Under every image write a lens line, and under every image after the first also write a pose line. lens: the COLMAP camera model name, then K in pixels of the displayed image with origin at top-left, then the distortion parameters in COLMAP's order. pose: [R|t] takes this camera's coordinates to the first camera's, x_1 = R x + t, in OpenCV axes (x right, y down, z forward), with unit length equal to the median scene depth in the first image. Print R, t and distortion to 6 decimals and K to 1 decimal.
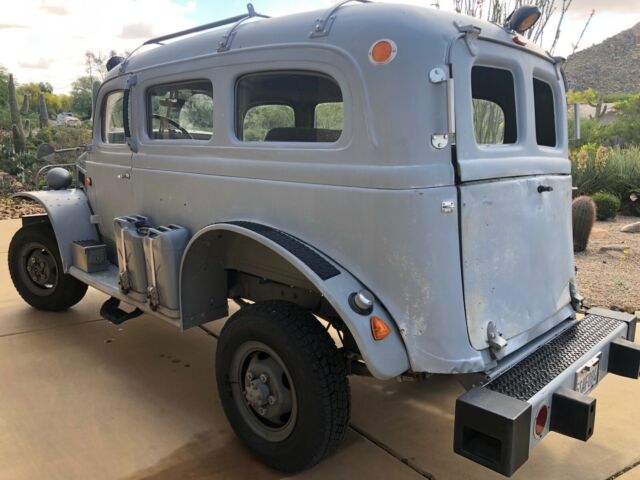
lens RADIAL K [[525.0, 0, 320.0], [0, 525.0, 240.0], [0, 0, 1]] dist [0.009048, -0.001483]
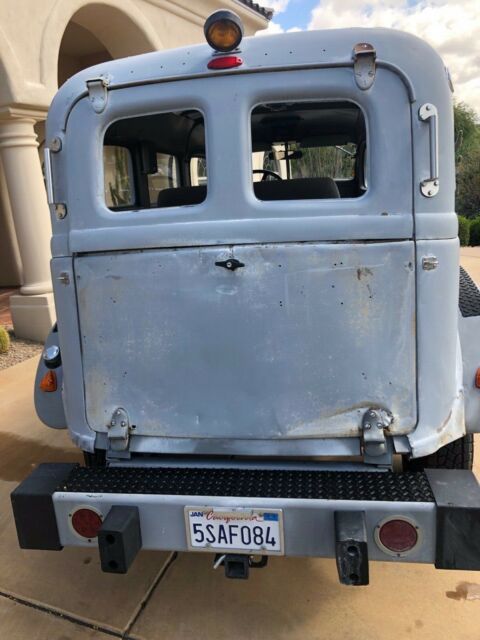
lens RADIAL K [[525.0, 0, 240.8], [0, 525.0, 312.6], [0, 0, 1]] dist [0.009048, -0.001483]
pose [[0.580678, 0.135590, -0.802763, 1.097689], [-0.080165, 0.990765, 0.109356, -0.117846], [0.810177, 0.000853, 0.586185, 0.608380]]
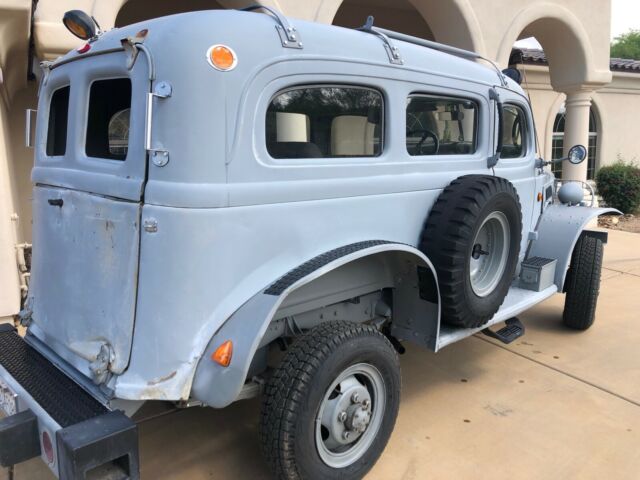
lens RADIAL K [[525.0, 0, 320.0], [0, 525.0, 240.0], [0, 0, 1]] dist [0.009048, -0.001483]
pose [[0.003491, 0.162809, -0.986651, 1.471101], [-0.196551, 0.967523, 0.158958, -0.297539], [0.980487, 0.193373, 0.035378, 1.549720]]
